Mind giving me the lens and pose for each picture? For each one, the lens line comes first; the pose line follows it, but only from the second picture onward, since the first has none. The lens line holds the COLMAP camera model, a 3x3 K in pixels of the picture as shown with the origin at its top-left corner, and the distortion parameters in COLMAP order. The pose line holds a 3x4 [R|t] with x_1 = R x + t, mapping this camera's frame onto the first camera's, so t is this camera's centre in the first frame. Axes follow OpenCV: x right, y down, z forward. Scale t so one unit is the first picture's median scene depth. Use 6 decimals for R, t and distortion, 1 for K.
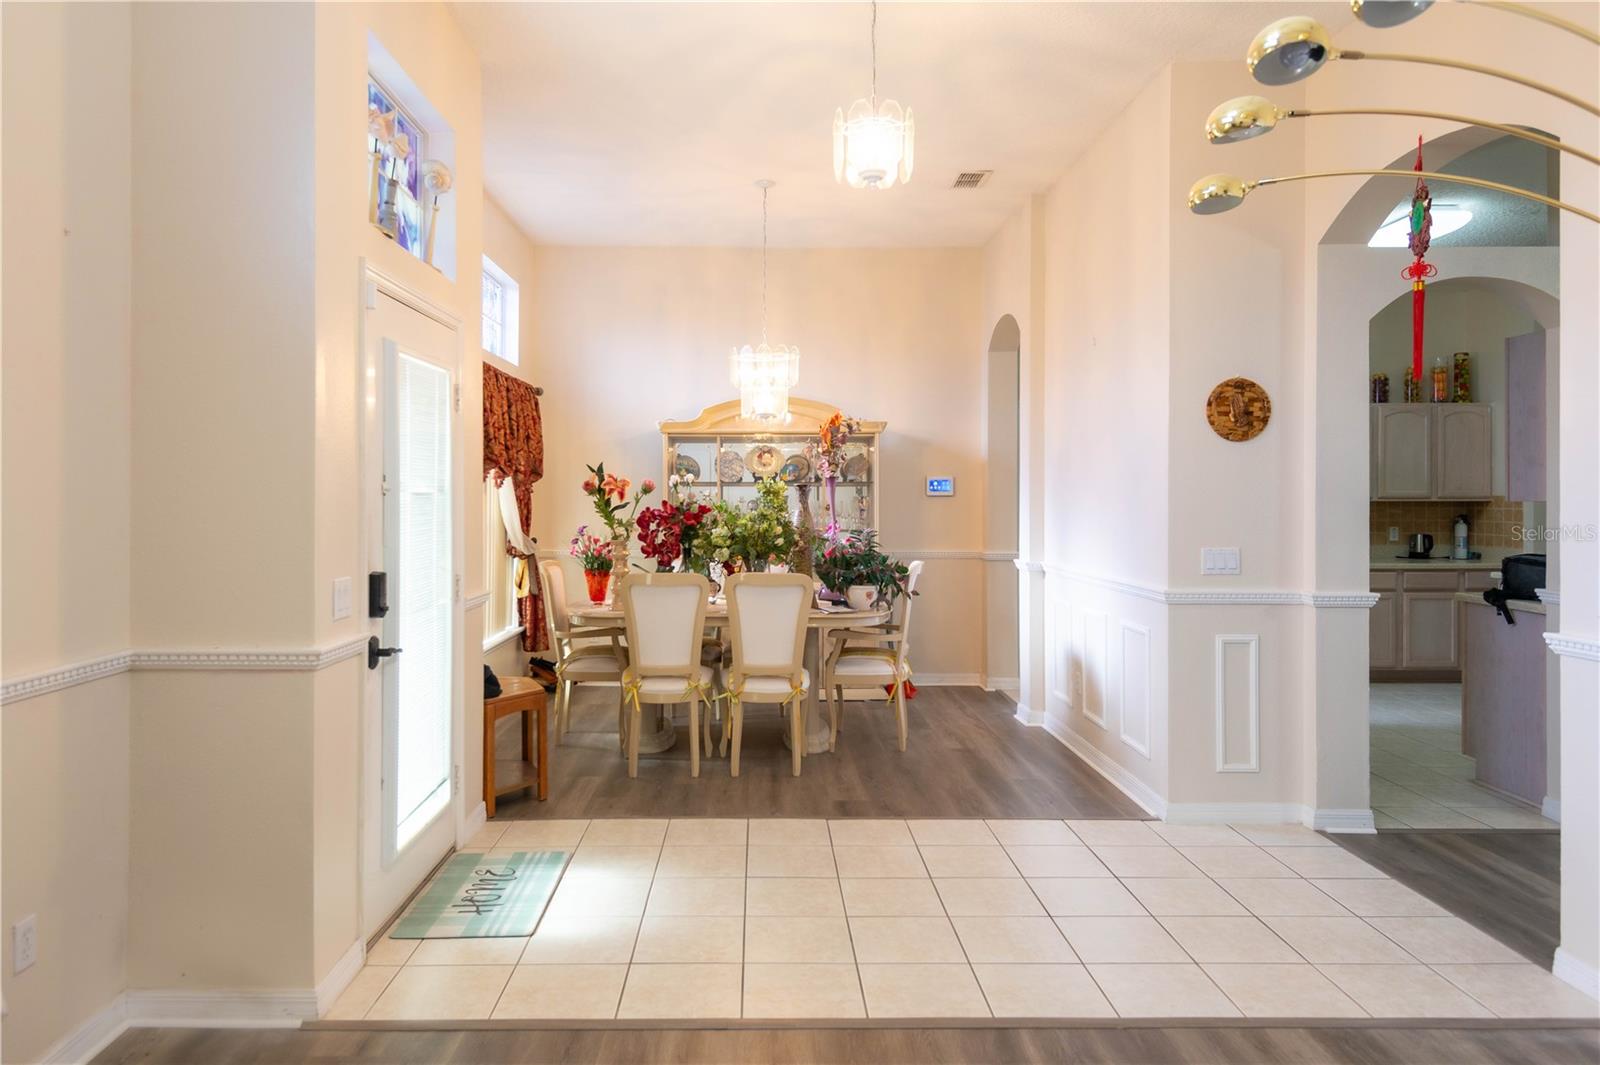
lens RADIAL K [[1047.7, 0, 773.1], [0, 1047.7, 491.2], [0, 0, 1]] dist [0.032878, -0.029163]
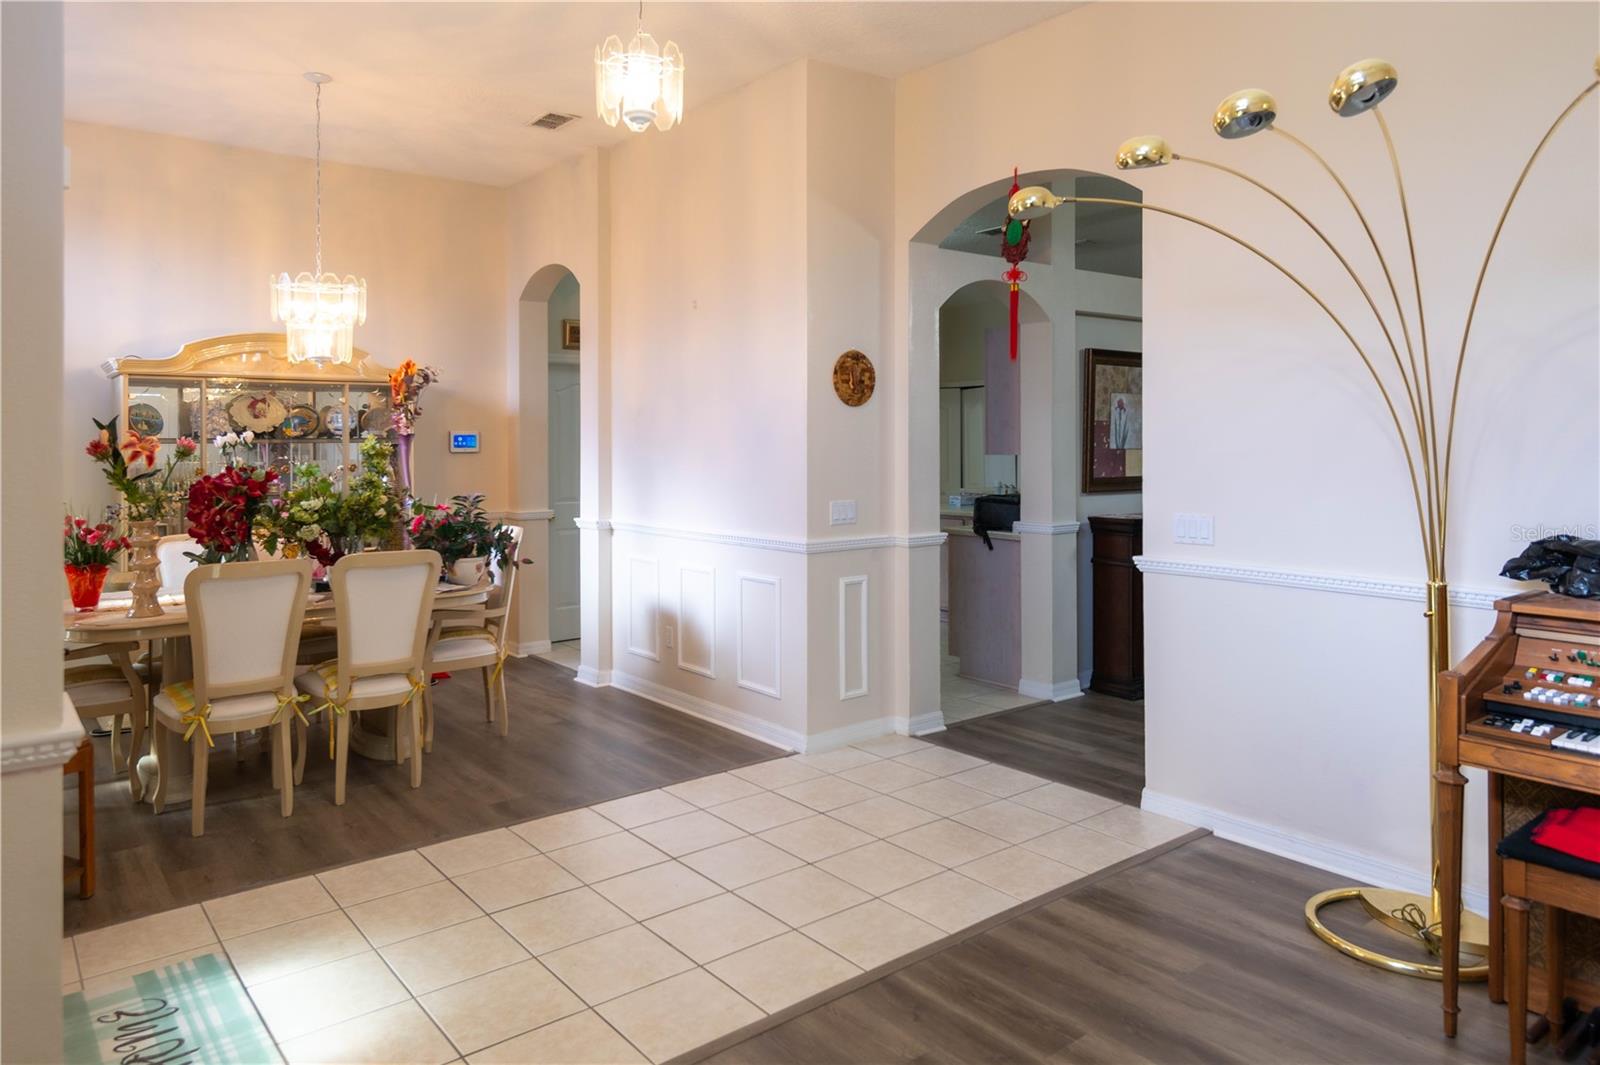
lens RADIAL K [[1047.7, 0, 826.0], [0, 1047.7, 443.3], [0, 0, 1]] dist [0.032878, -0.029163]
pose [[0.774703, -0.005166, 0.632304, -0.295448], [0.001618, 0.999980, 0.006186, -0.014392], [-0.632323, -0.003769, 0.774695, 0.144923]]
